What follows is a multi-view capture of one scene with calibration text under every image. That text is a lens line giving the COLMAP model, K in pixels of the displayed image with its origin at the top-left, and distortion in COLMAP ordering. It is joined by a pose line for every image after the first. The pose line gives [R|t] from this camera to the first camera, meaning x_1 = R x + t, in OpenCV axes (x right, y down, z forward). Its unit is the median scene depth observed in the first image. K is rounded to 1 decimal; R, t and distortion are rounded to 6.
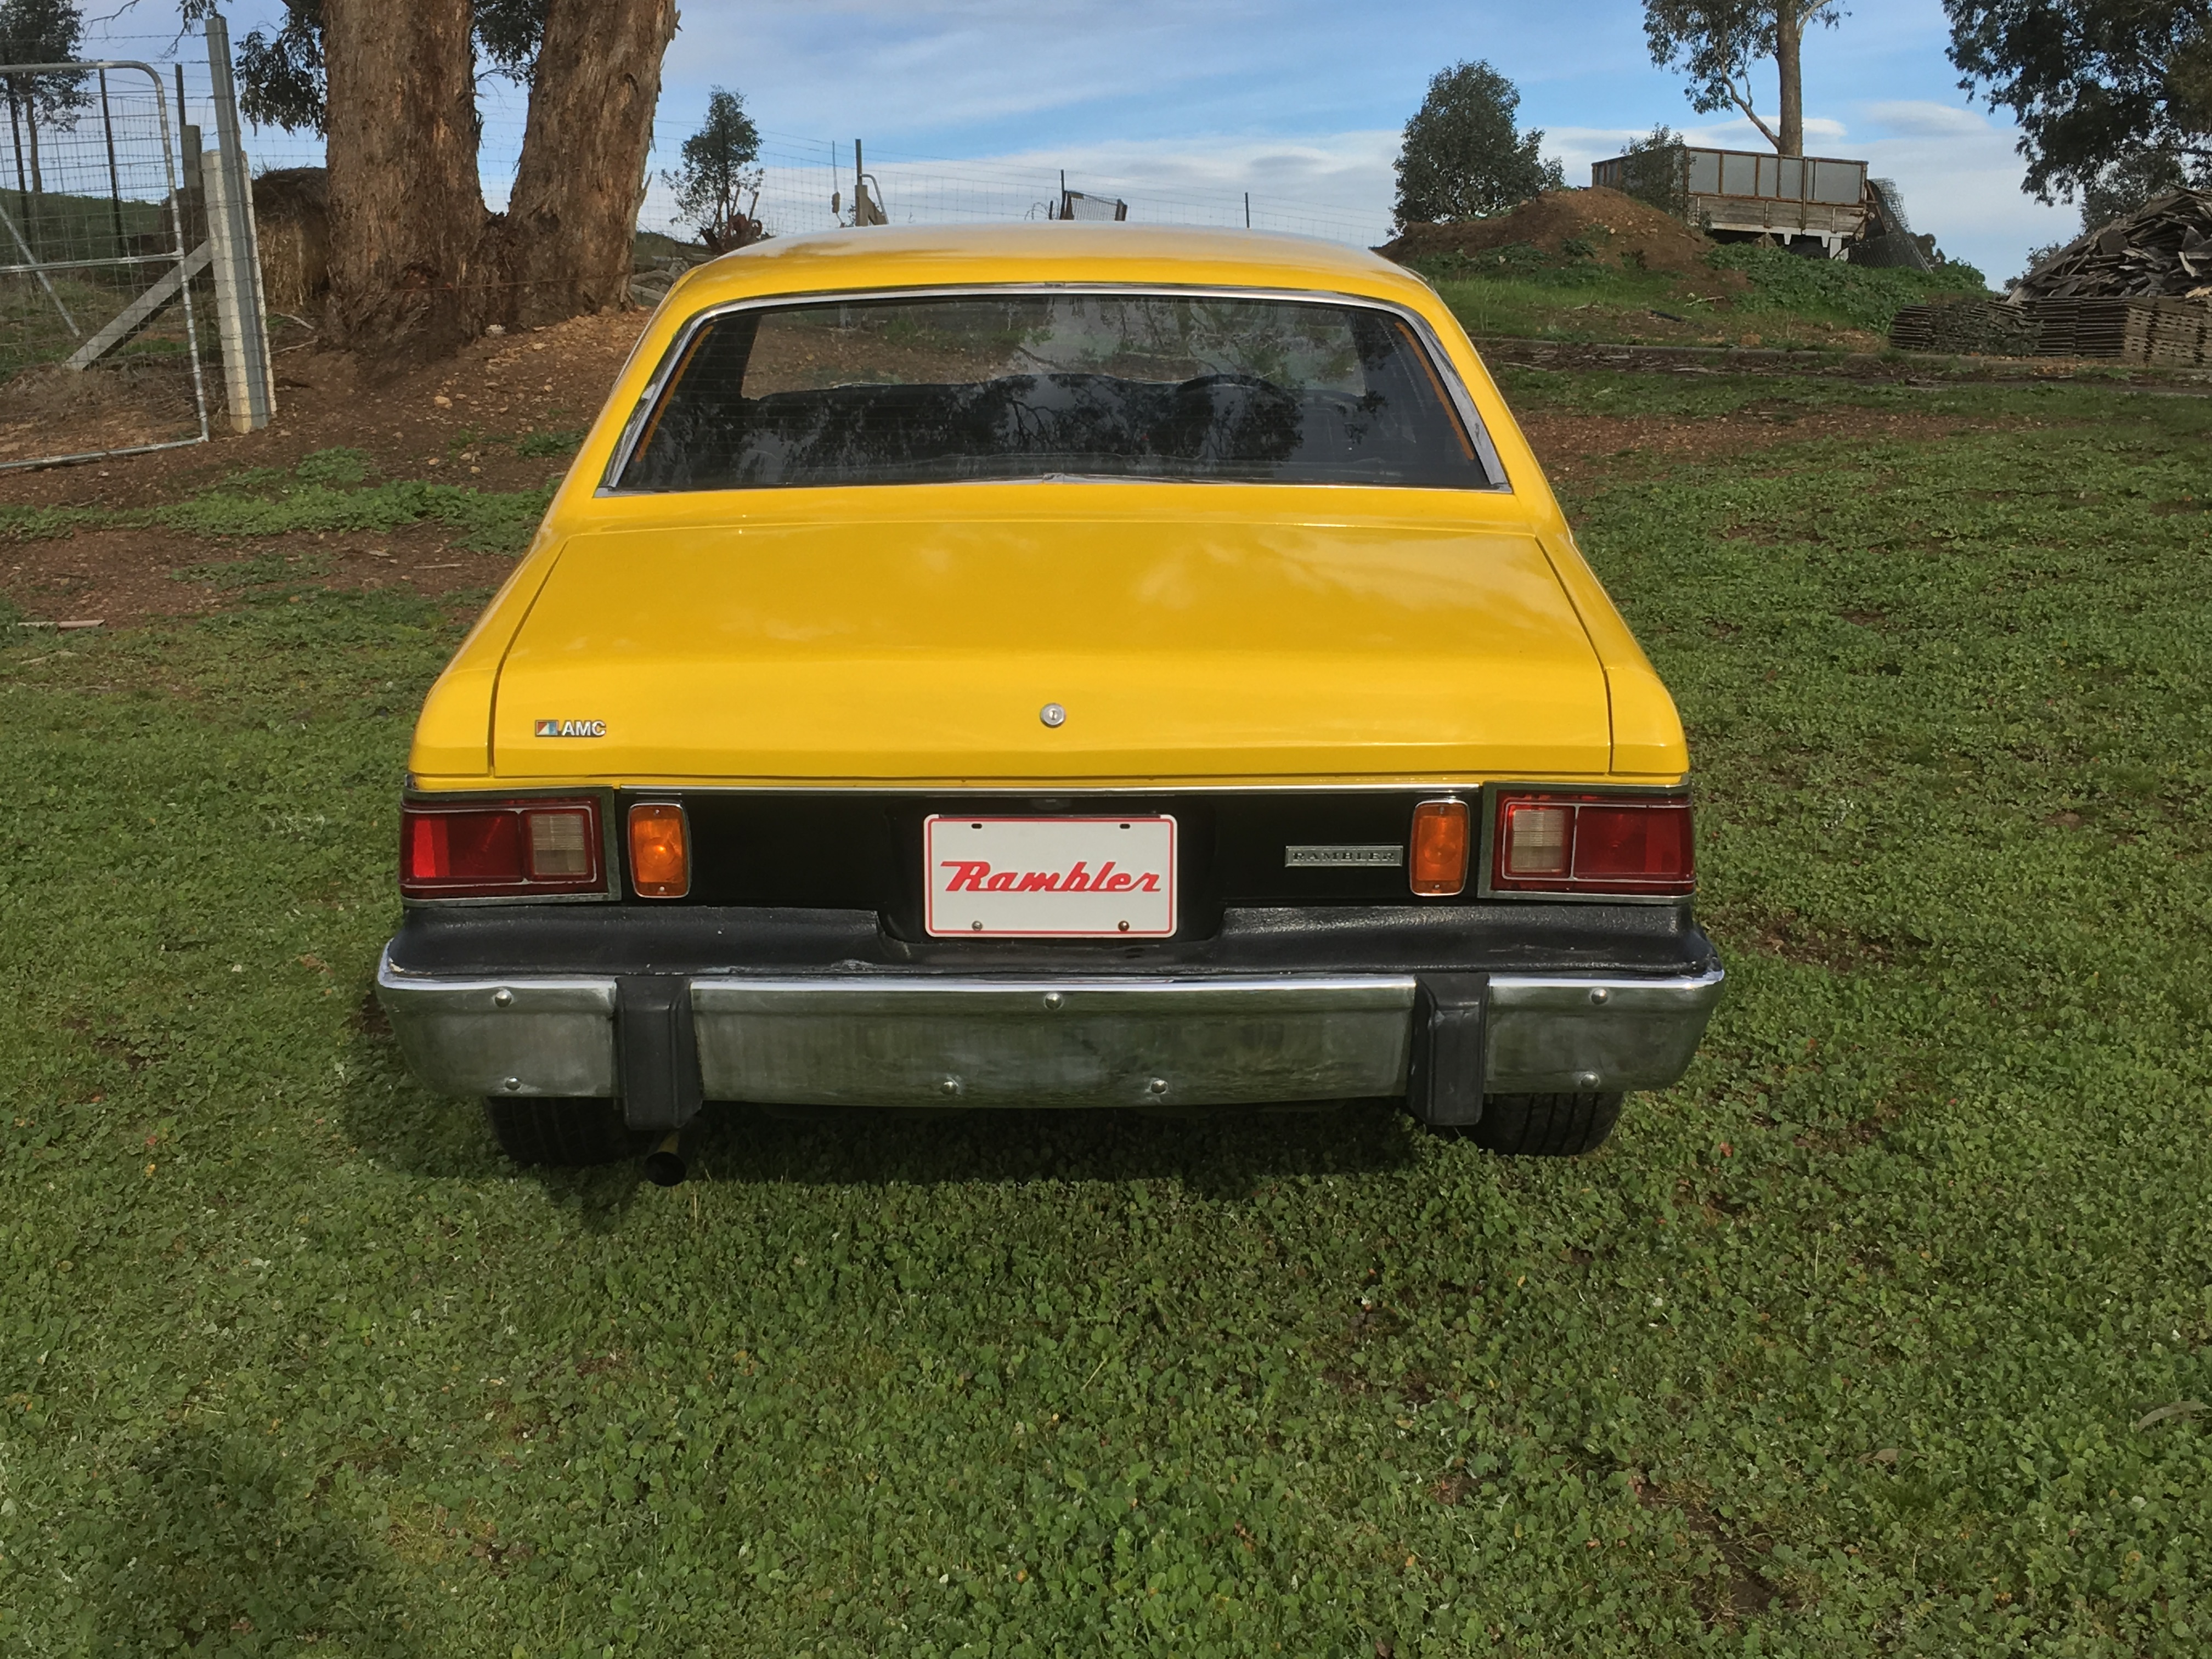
lens RADIAL K [[2775.3, 0, 1105.3], [0, 2775.3, 834.7], [0, 0, 1]] dist [0.028030, 0.000000]
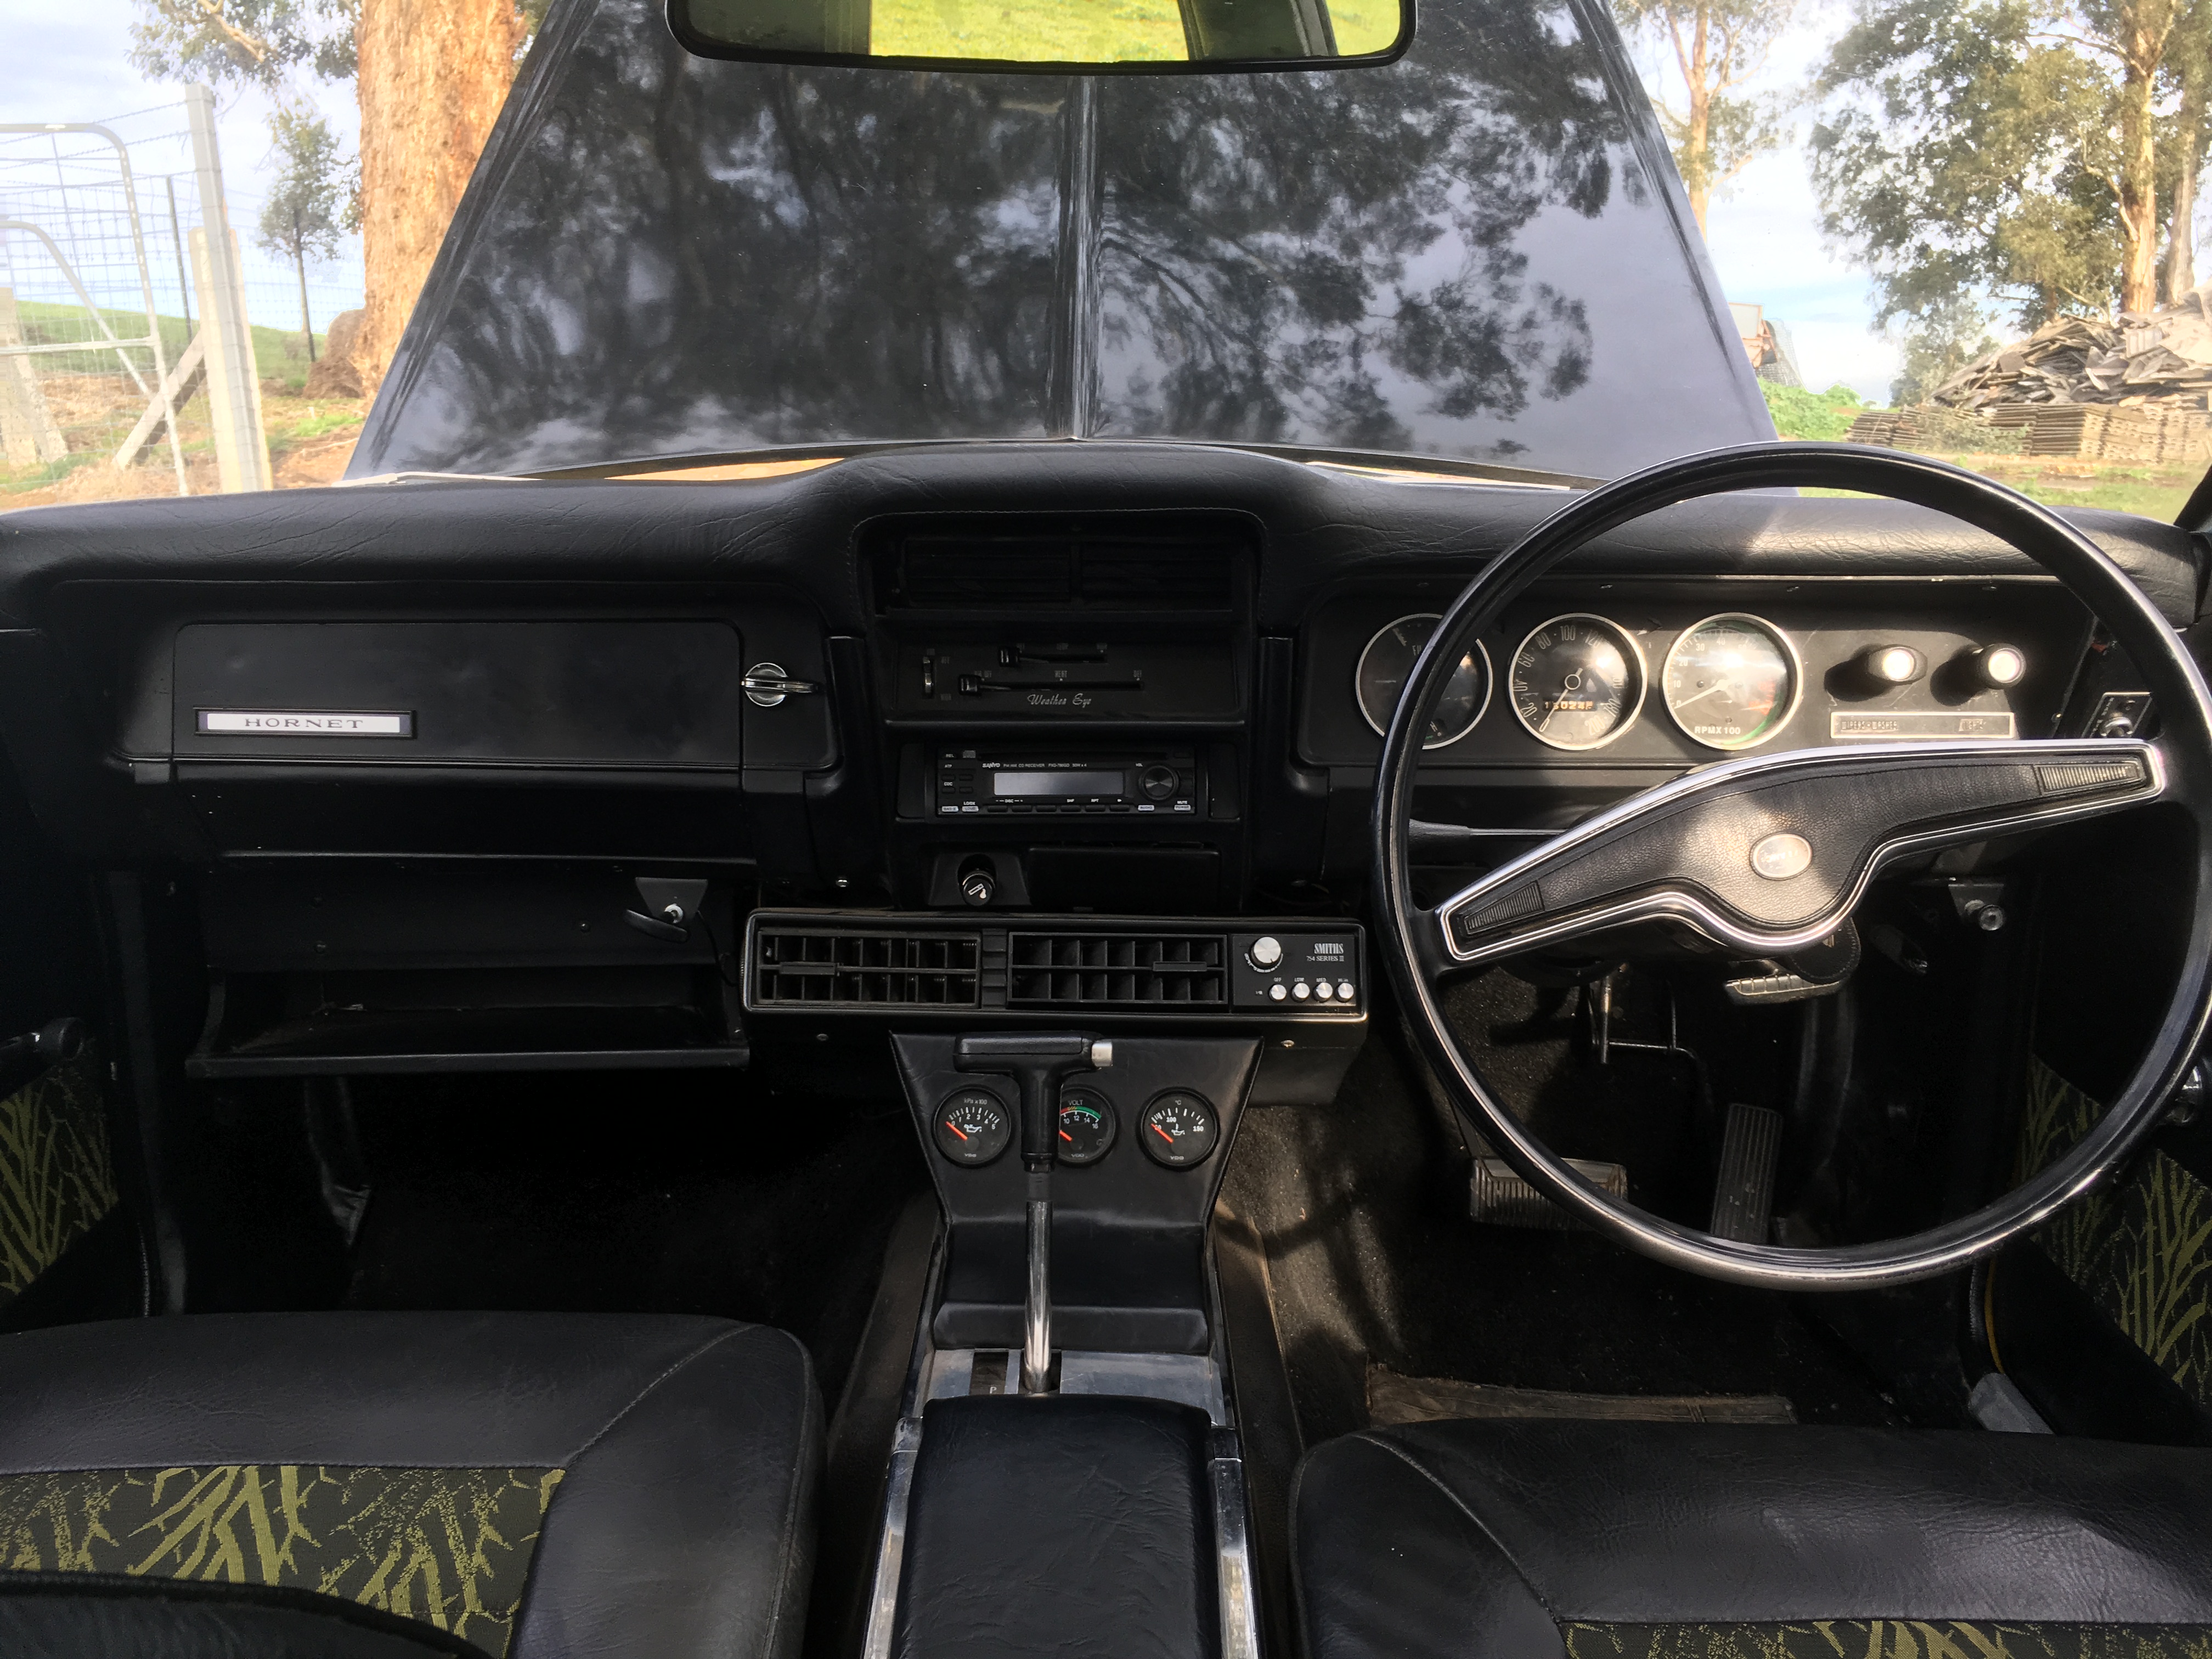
lens RADIAL K [[1902.7, 0, 1108.6], [0, 1902.7, 827.3], [0, 0, 1]] dist [0.002442, -0.001424]
pose [[0.999797, 0.004367, -0.019648, -0.001752], [-0.003994, 0.999811, 0.019021, -0.022364], [0.019727, -0.018939, 0.999626, 0.138419]]
